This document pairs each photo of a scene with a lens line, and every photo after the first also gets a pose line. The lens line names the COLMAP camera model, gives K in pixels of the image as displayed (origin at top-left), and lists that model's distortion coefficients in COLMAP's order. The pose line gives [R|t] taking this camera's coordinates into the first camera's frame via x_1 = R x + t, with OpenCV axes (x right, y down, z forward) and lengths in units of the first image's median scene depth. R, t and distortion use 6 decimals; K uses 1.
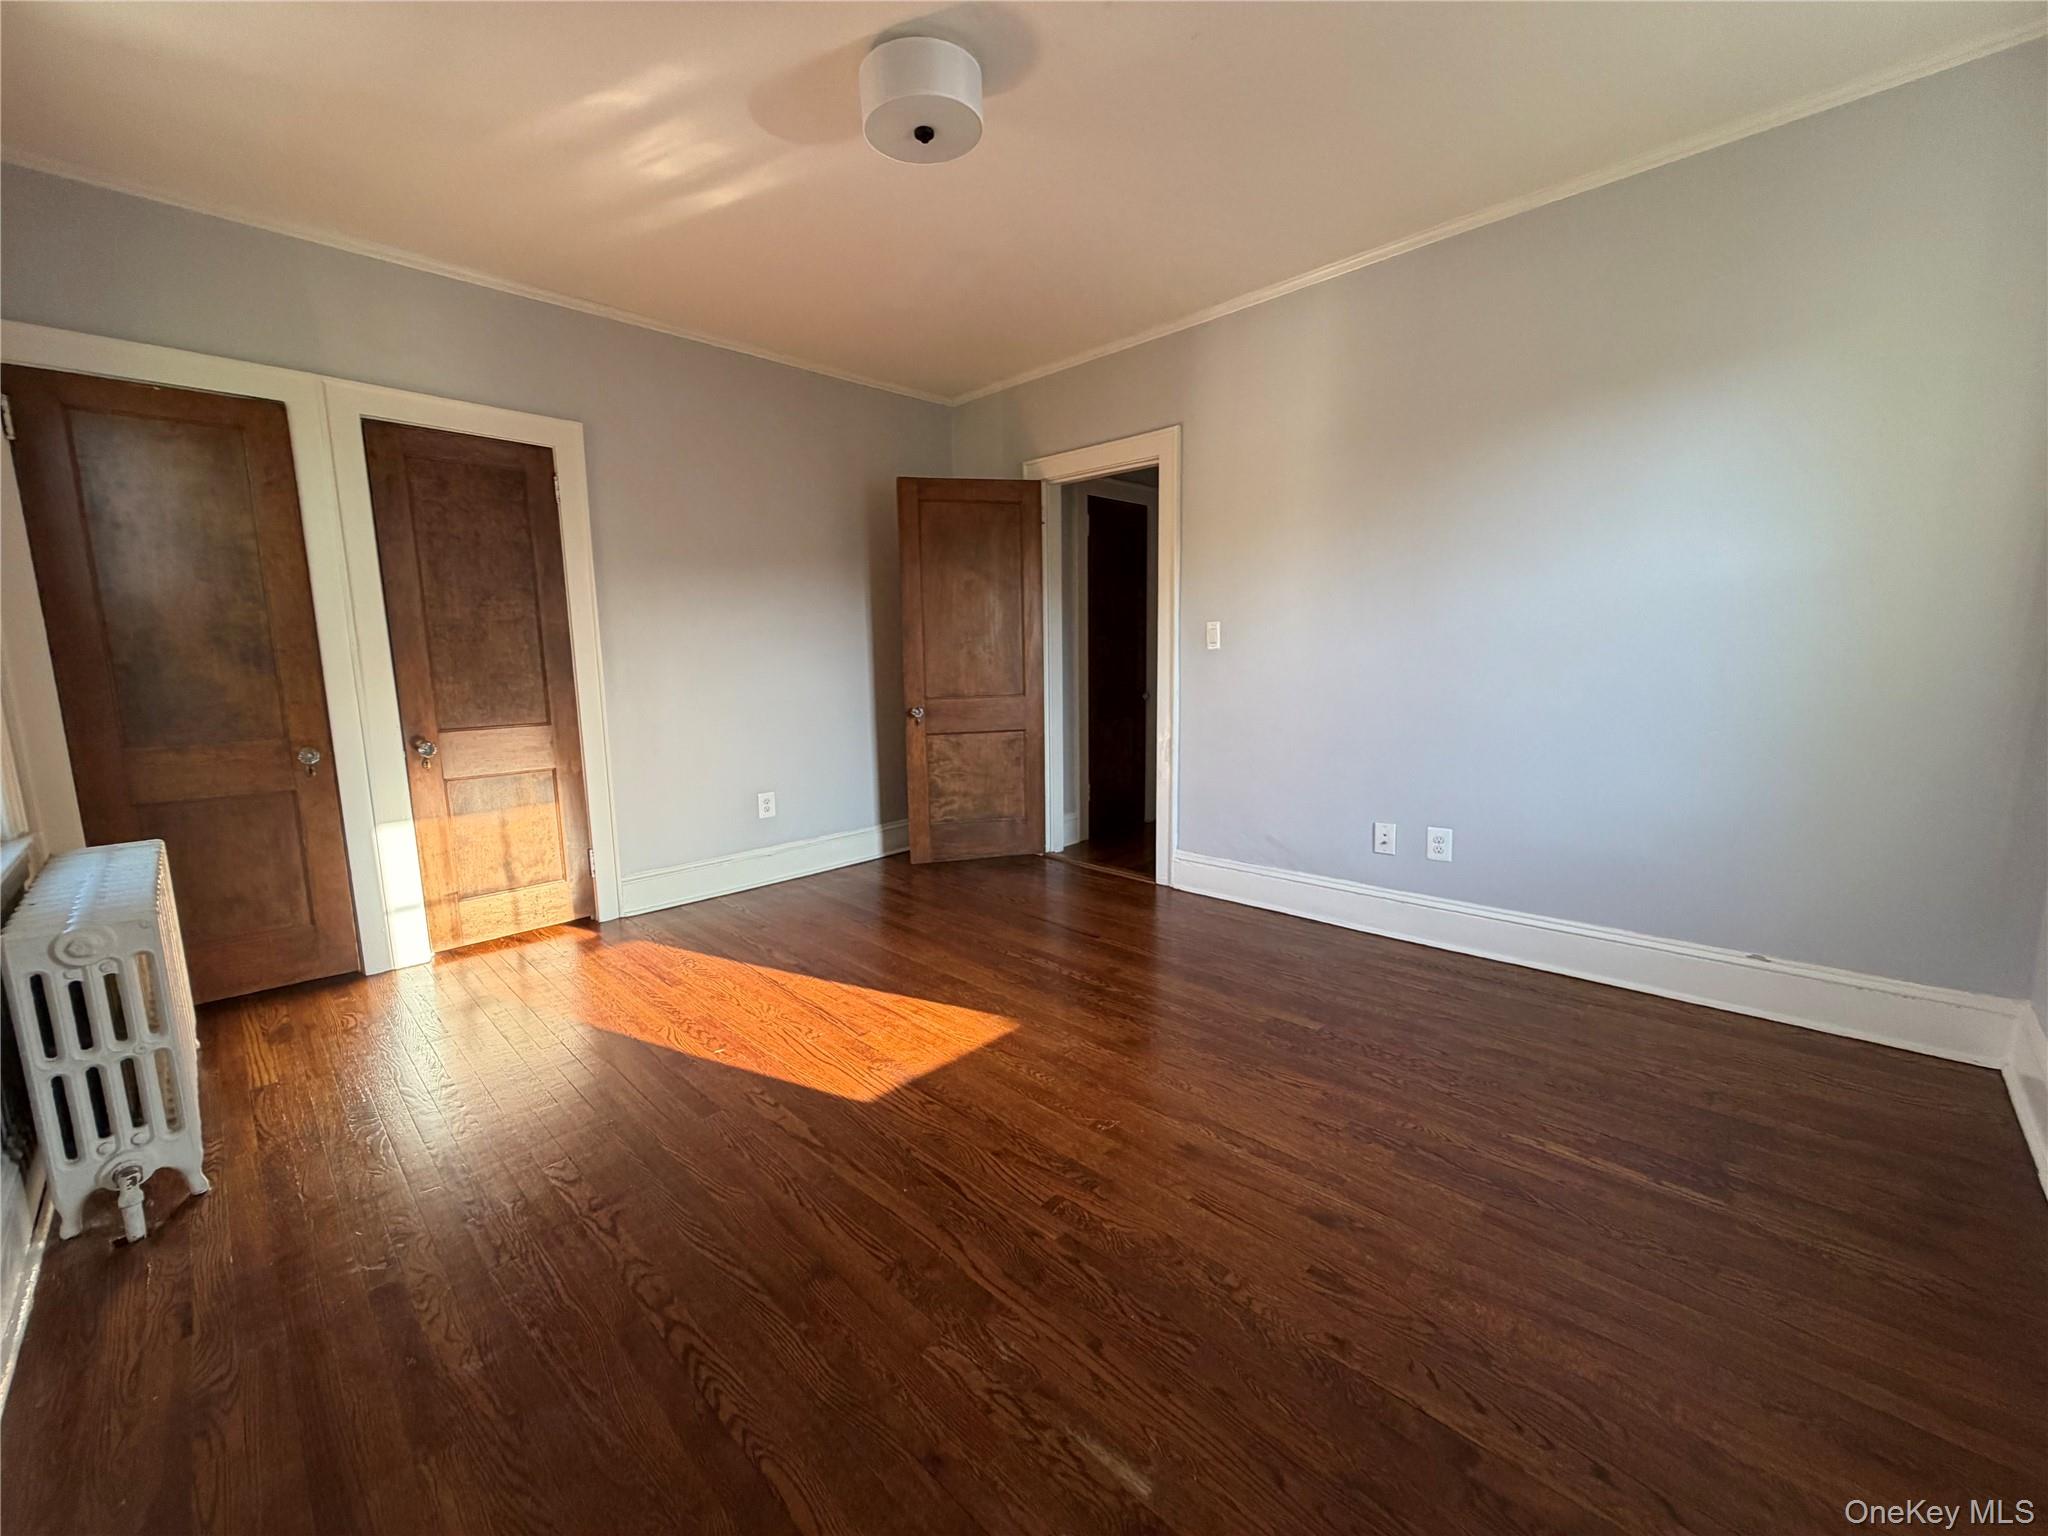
lens RADIAL K [[819.6, 0, 1015.8], [0, 819.6, 772.7], [0, 0, 1]] dist [0.001497, 0.000154]
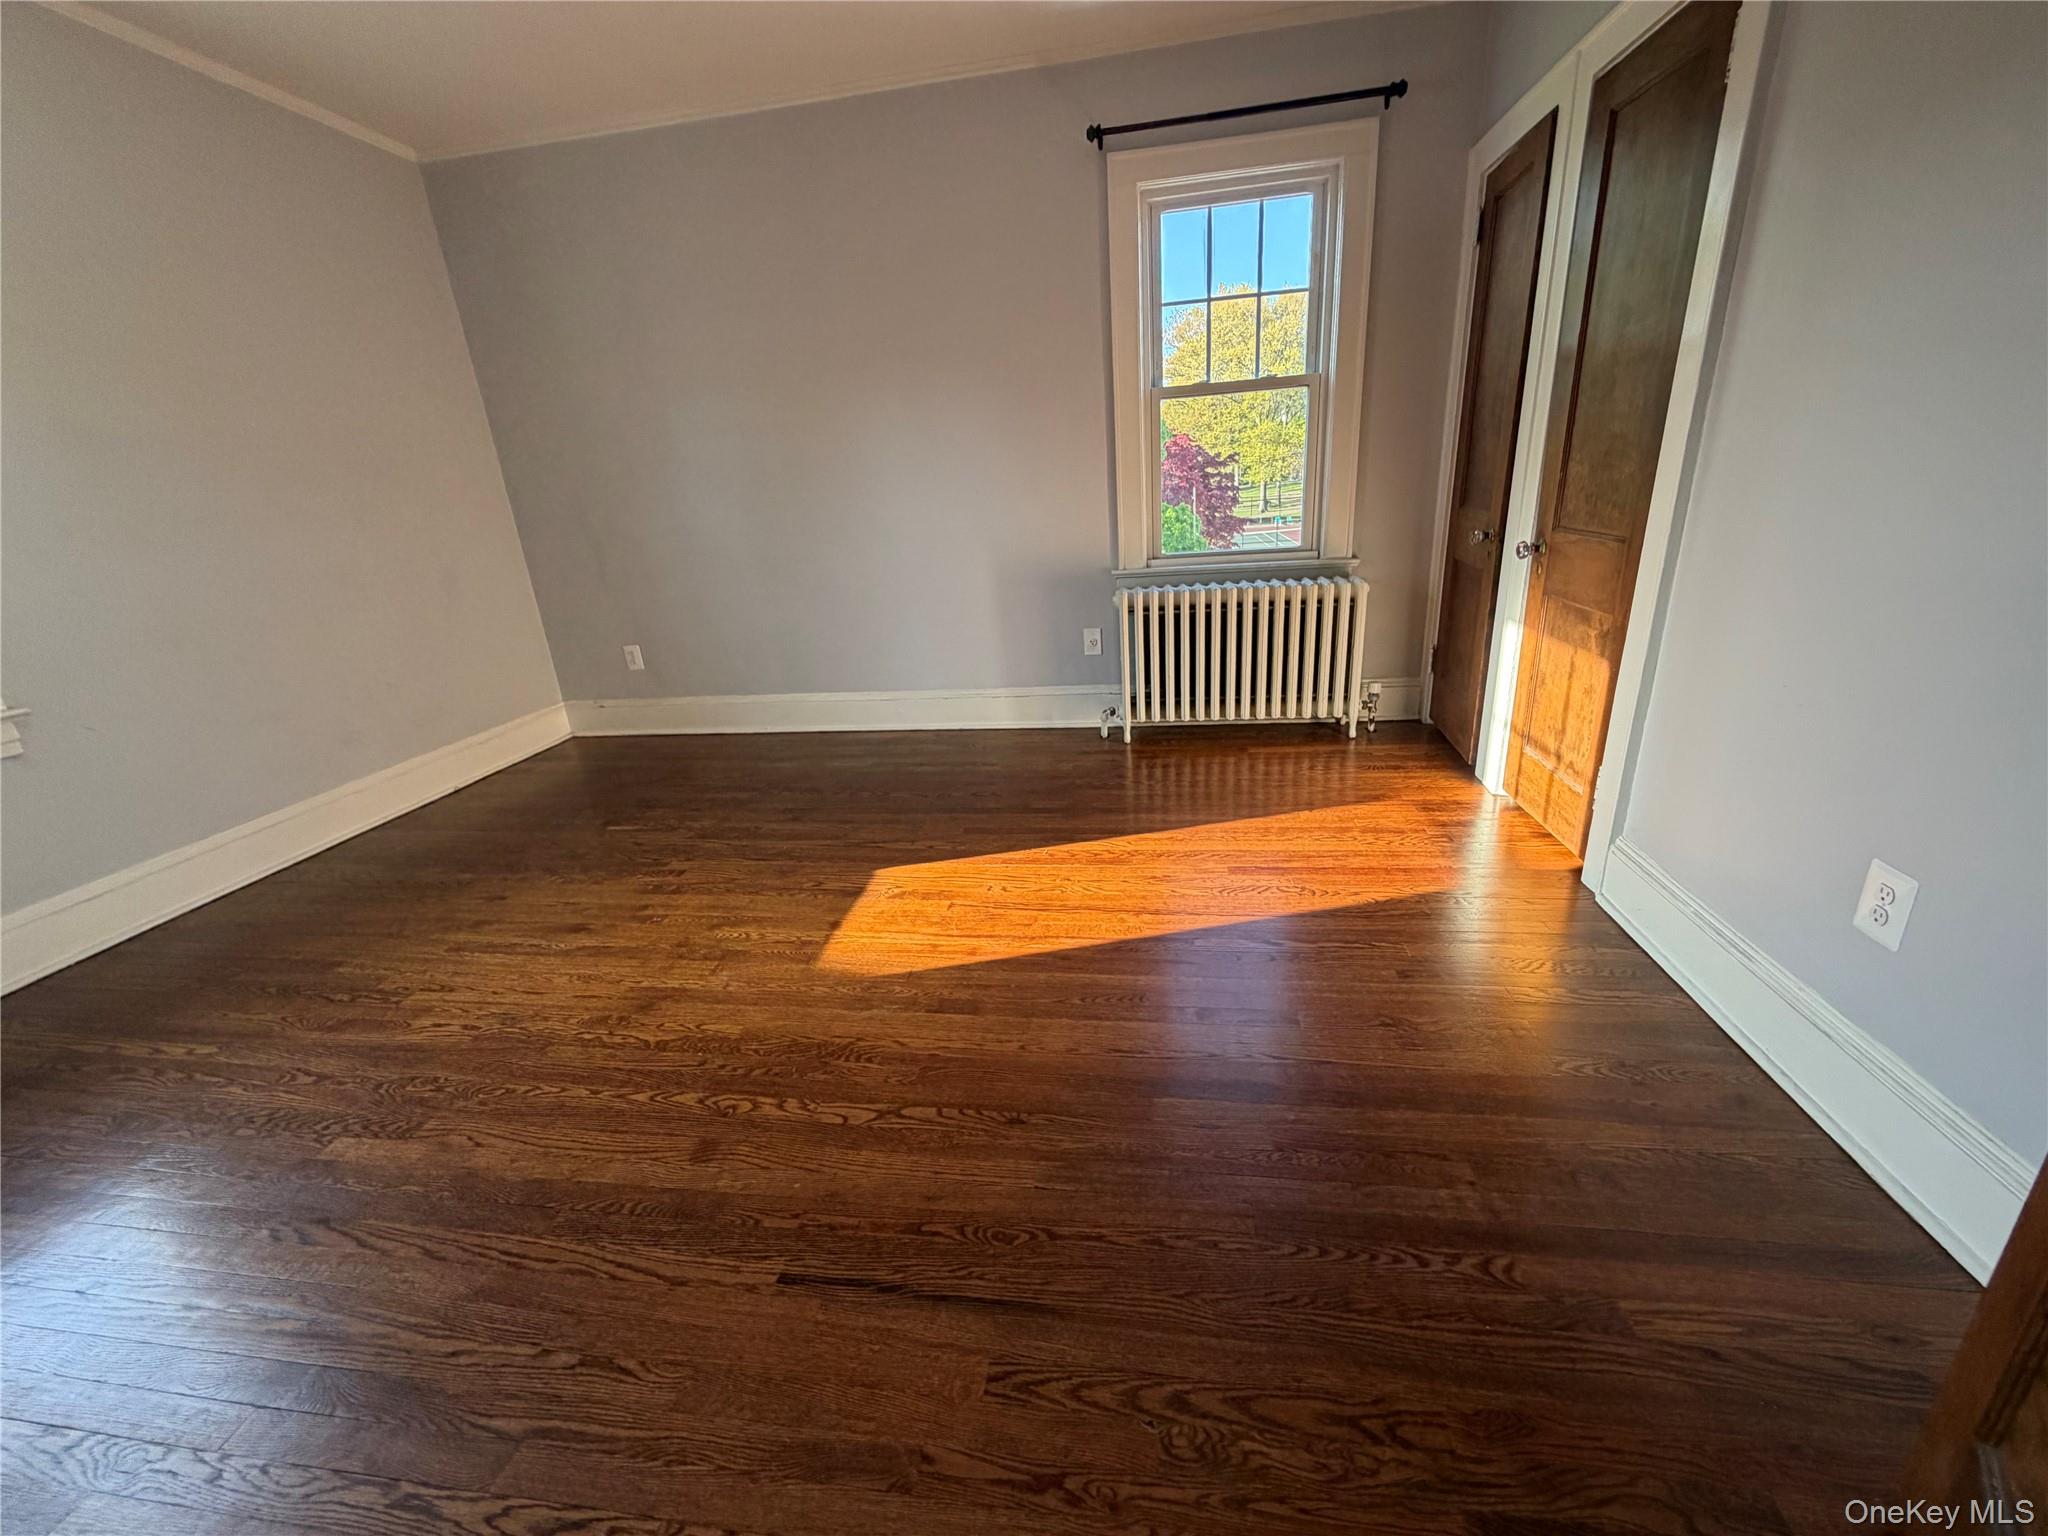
lens RADIAL K [[819.6, 0, 1015.8], [0, 819.6, 772.7], [0, 0, 1]] dist [0.001497, 0.000154]
pose [[-0.811057, 0.265592, -0.521198, 0.205826], [-0.010152, 0.884462, 0.466502, -0.256540], [0.584879, 0.383651, -0.714653, 1.731613]]
